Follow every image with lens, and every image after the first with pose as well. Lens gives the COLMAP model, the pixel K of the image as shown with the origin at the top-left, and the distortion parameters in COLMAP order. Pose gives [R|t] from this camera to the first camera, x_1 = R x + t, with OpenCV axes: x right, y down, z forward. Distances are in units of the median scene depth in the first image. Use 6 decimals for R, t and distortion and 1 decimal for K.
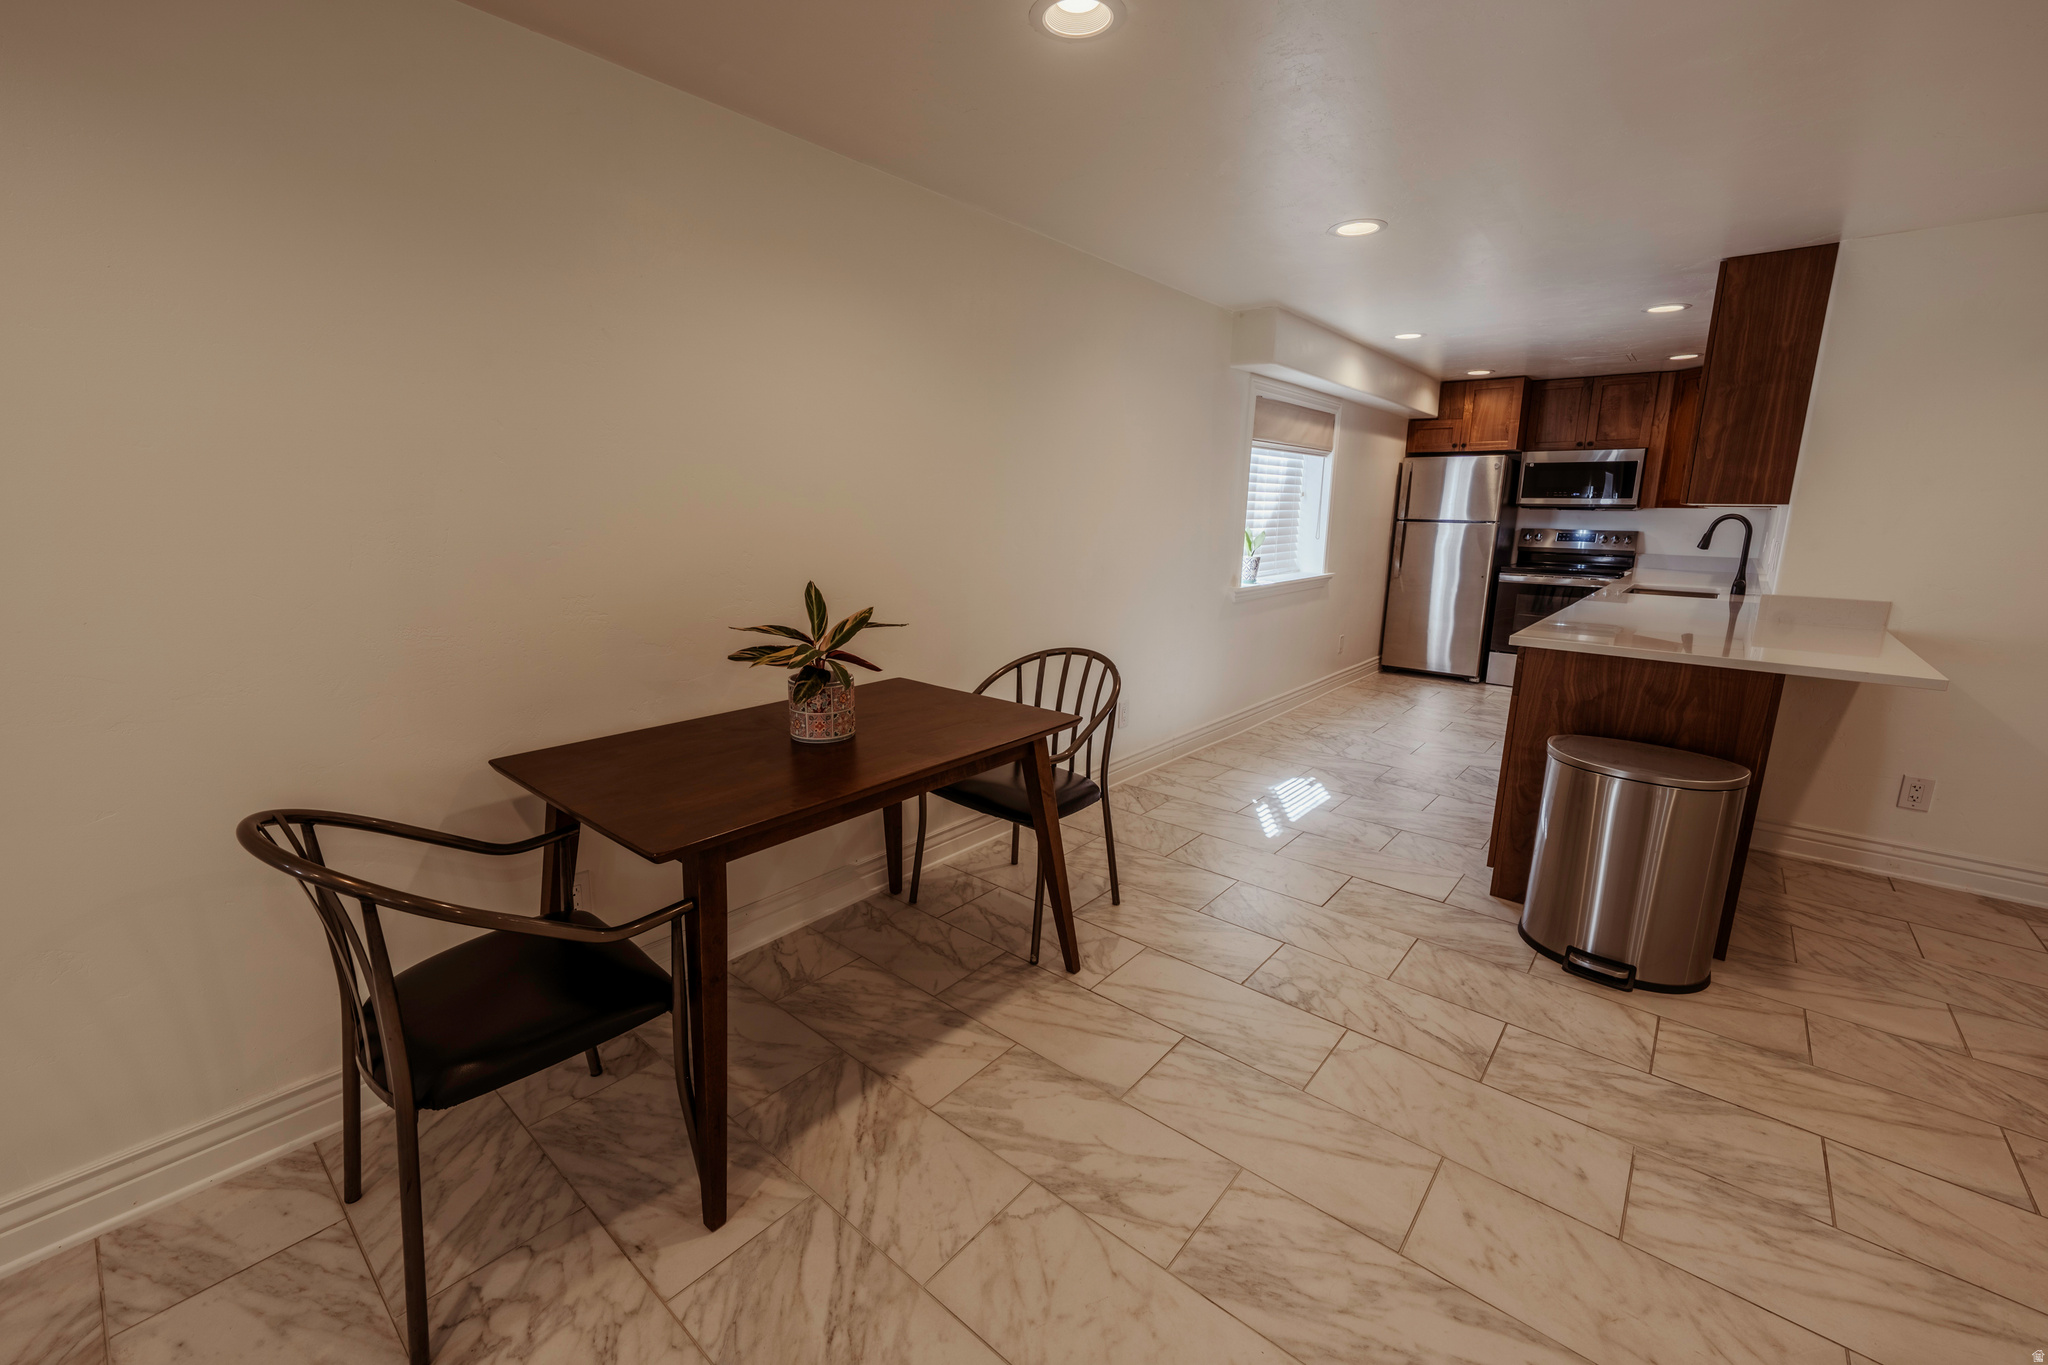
lens RADIAL K [[832.5, 0, 1024.0], [0, 832.5, 682.5], [0, 0, 1]] dist [-0.001361, -0.000027]
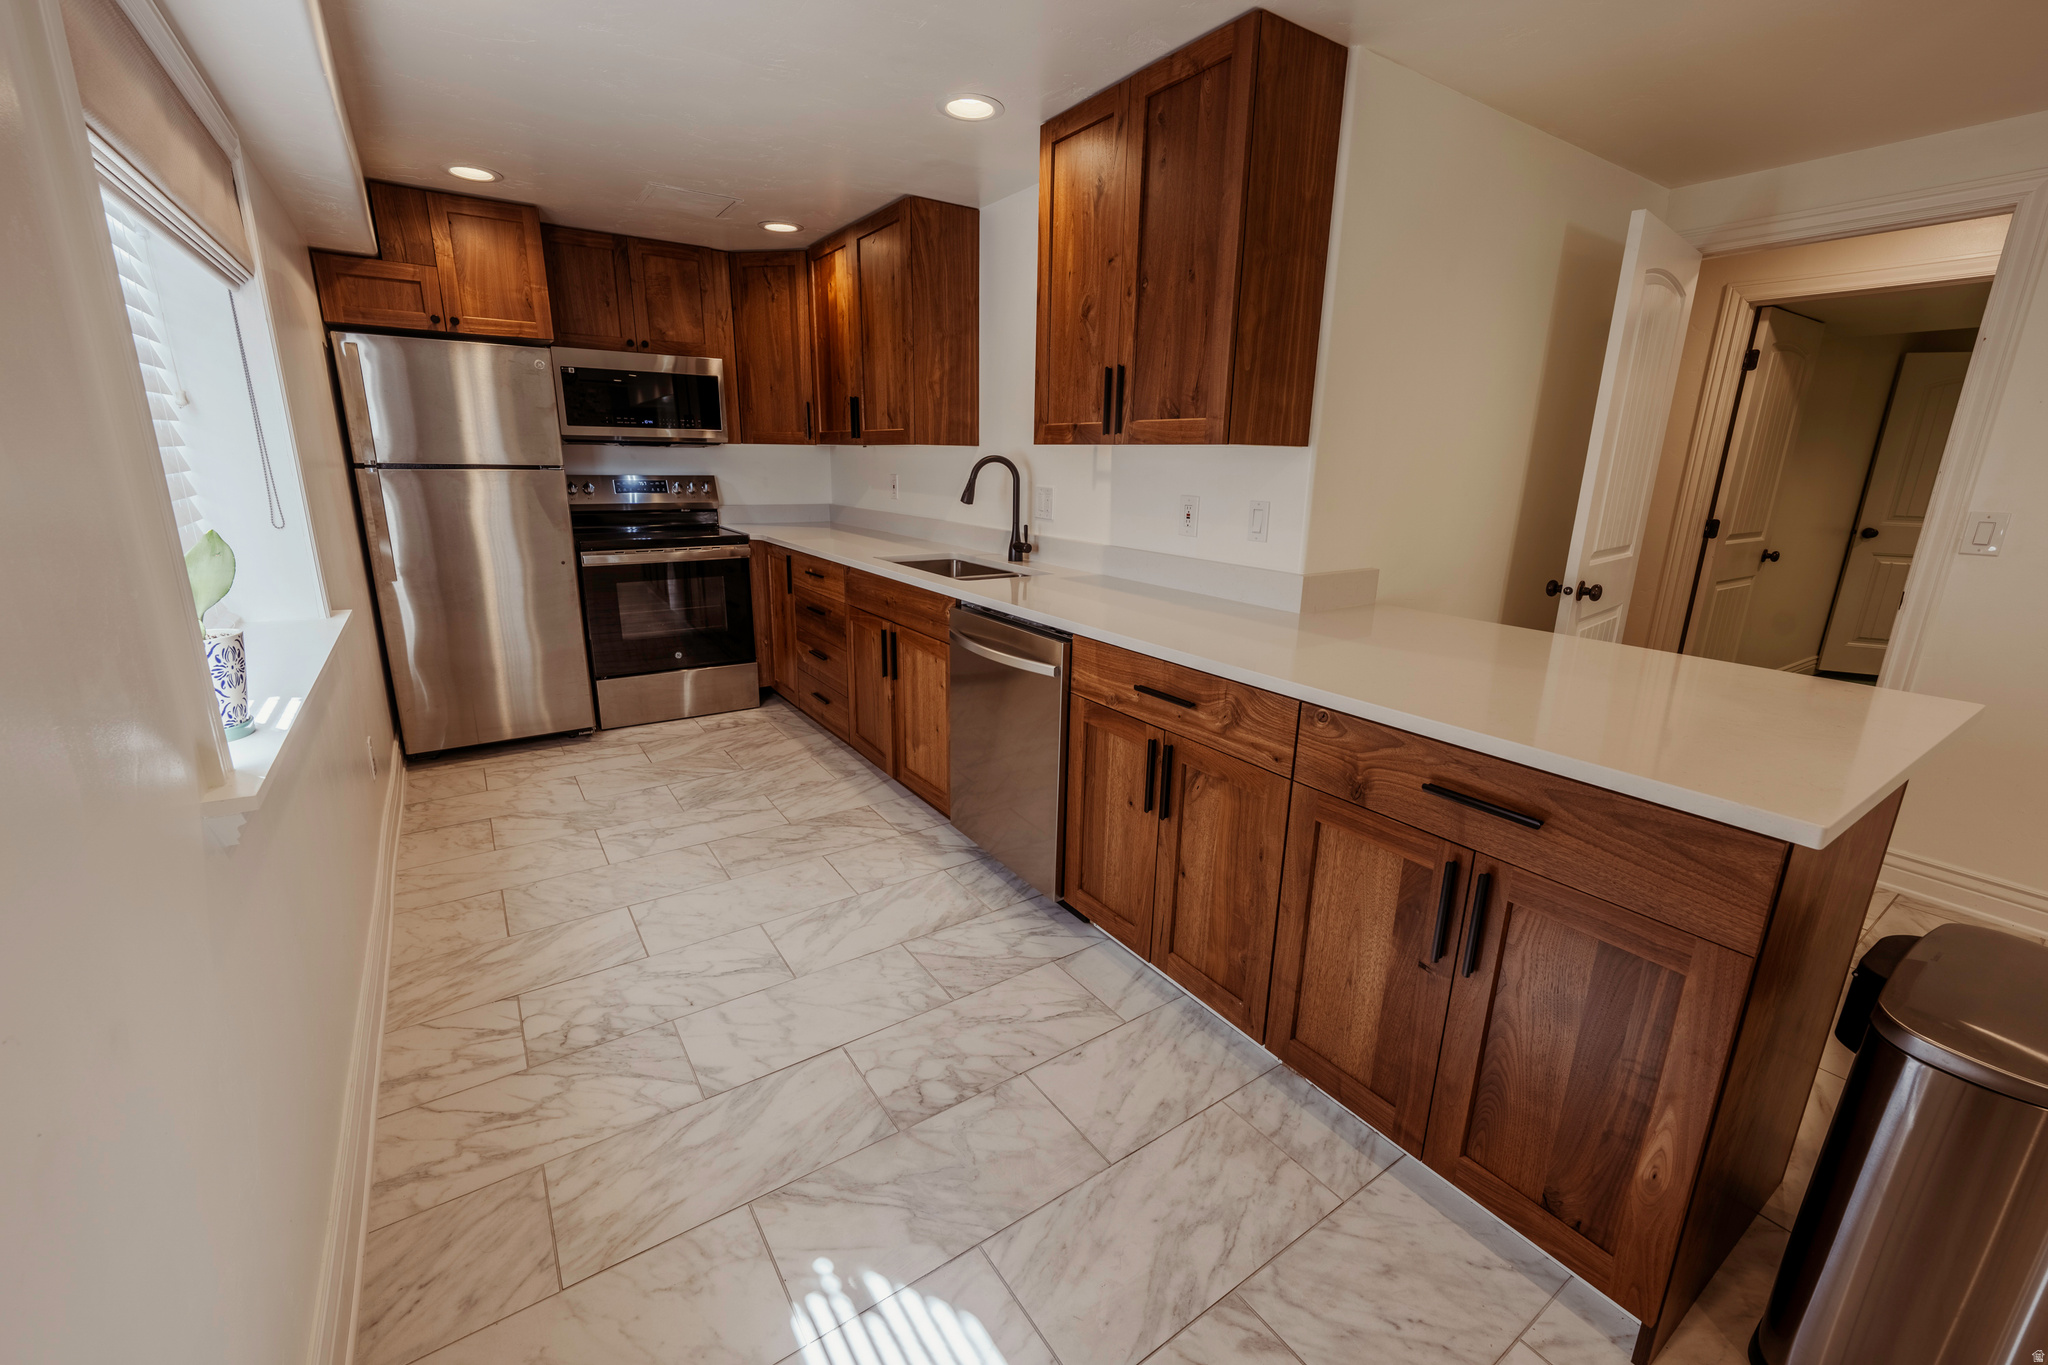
lens RADIAL K [[830.4, 0, 1028.3], [0, 830.4, 677.8], [0, 0, 1]] dist [-0.001114, 0.000104]
pose [[0.267671, -0.256641, 0.928702, 0.093305], [0.187328, 0.959343, 0.211116, -0.131769], [-0.945124, 0.117462, 0.304865, 0.621868]]
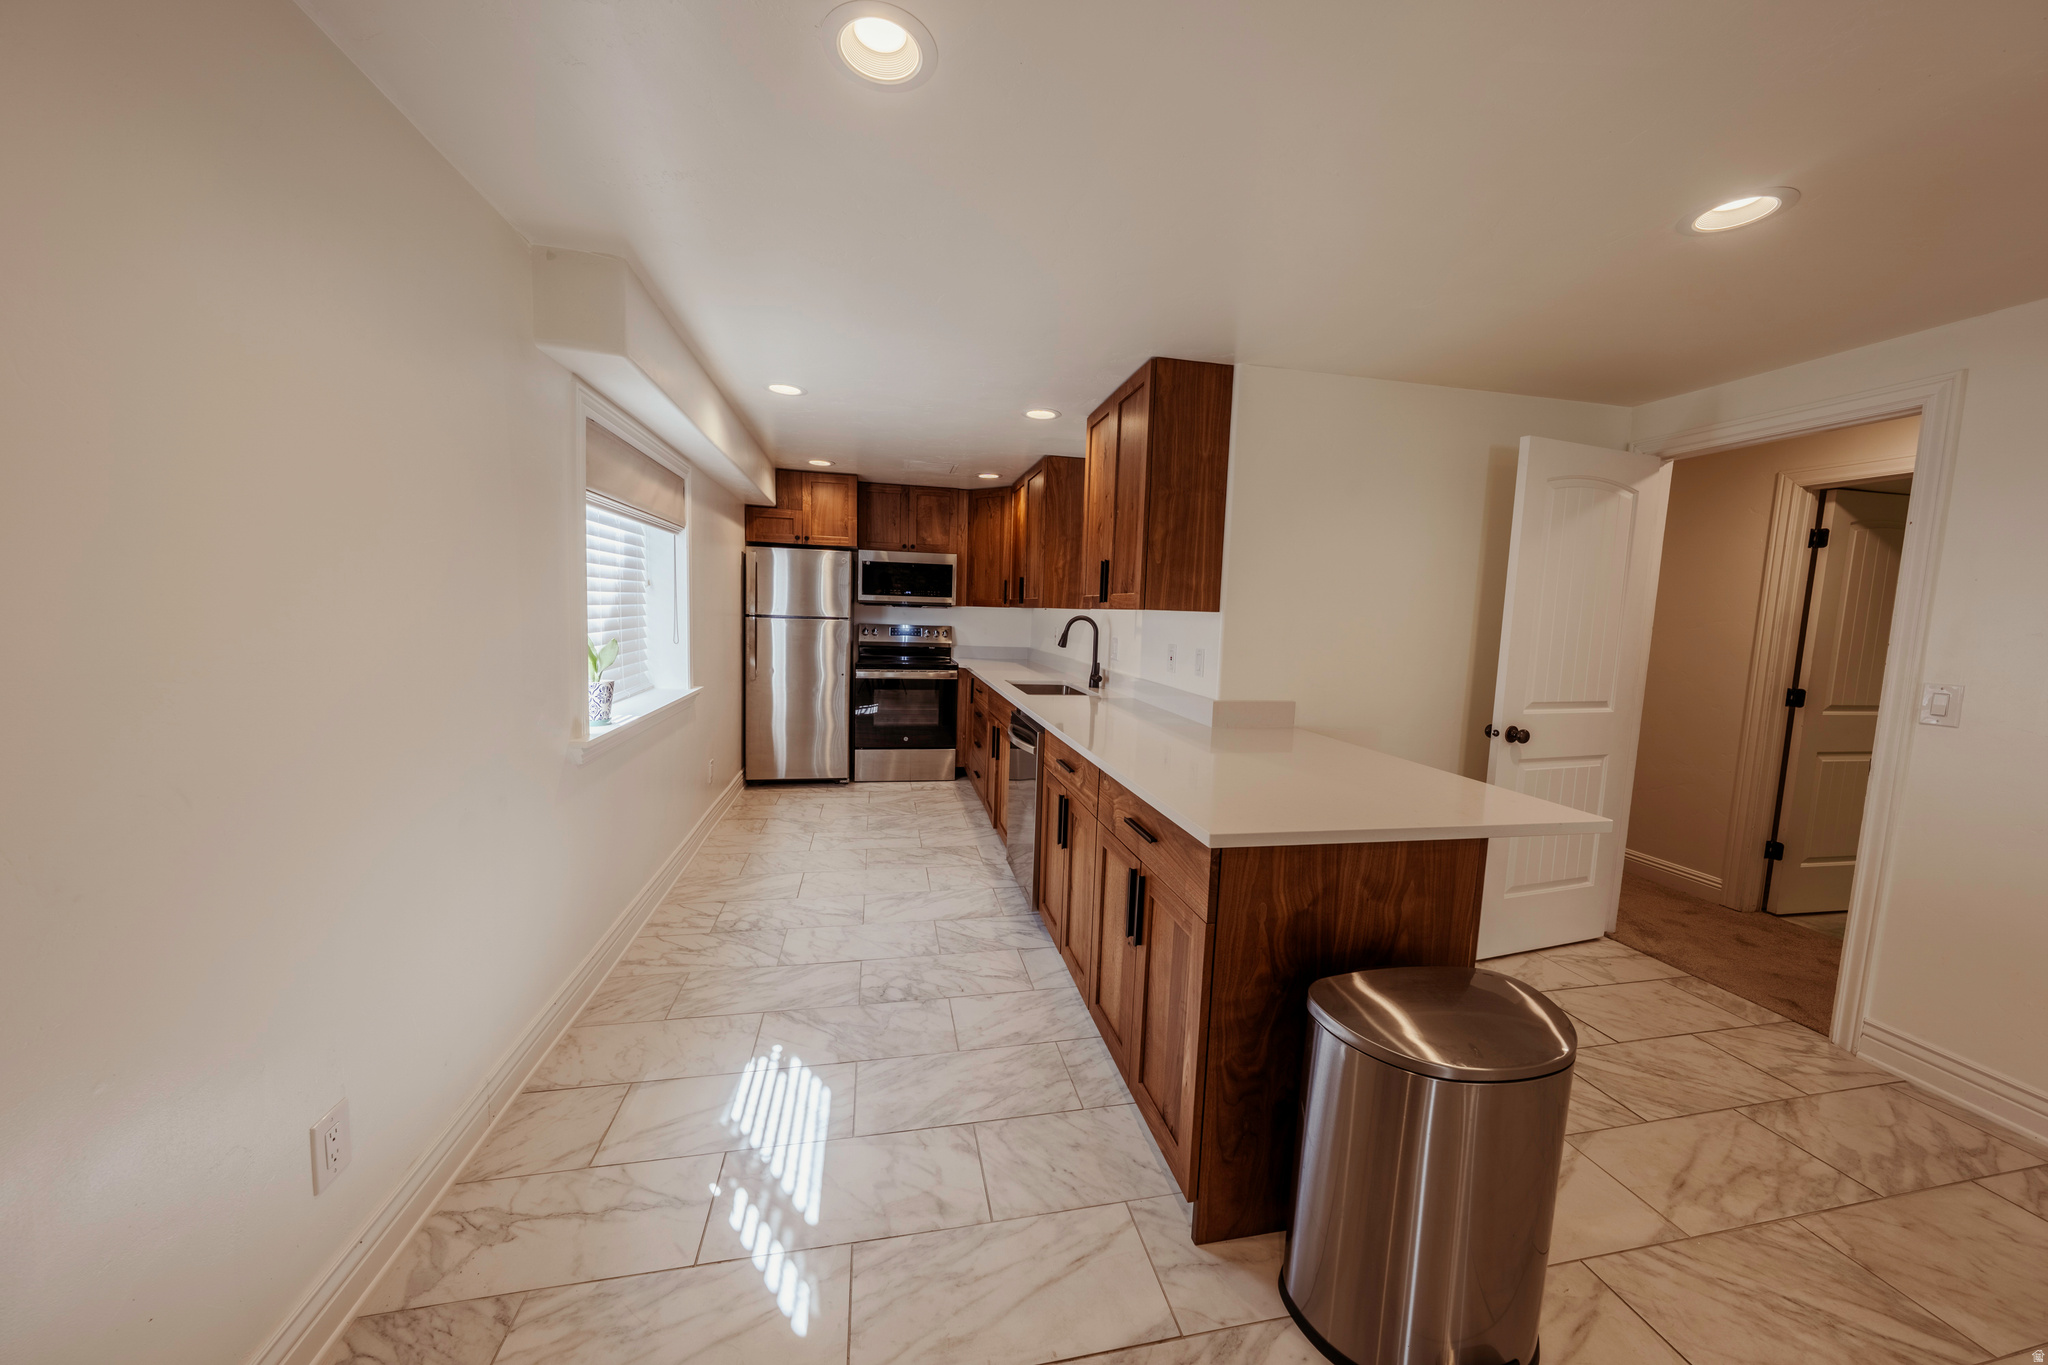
lens RADIAL K [[693.9, 0, 1025.3], [0, 693.9, 676.7], [0, 0, 1]] dist [0.000238, -0.000148]
pose [[0.617307, -0.067742, 0.783800, 0.062759], [0.139951, 0.989851, -0.024672, -0.089226], [-0.774174, 0.124924, 0.620522, 0.402338]]
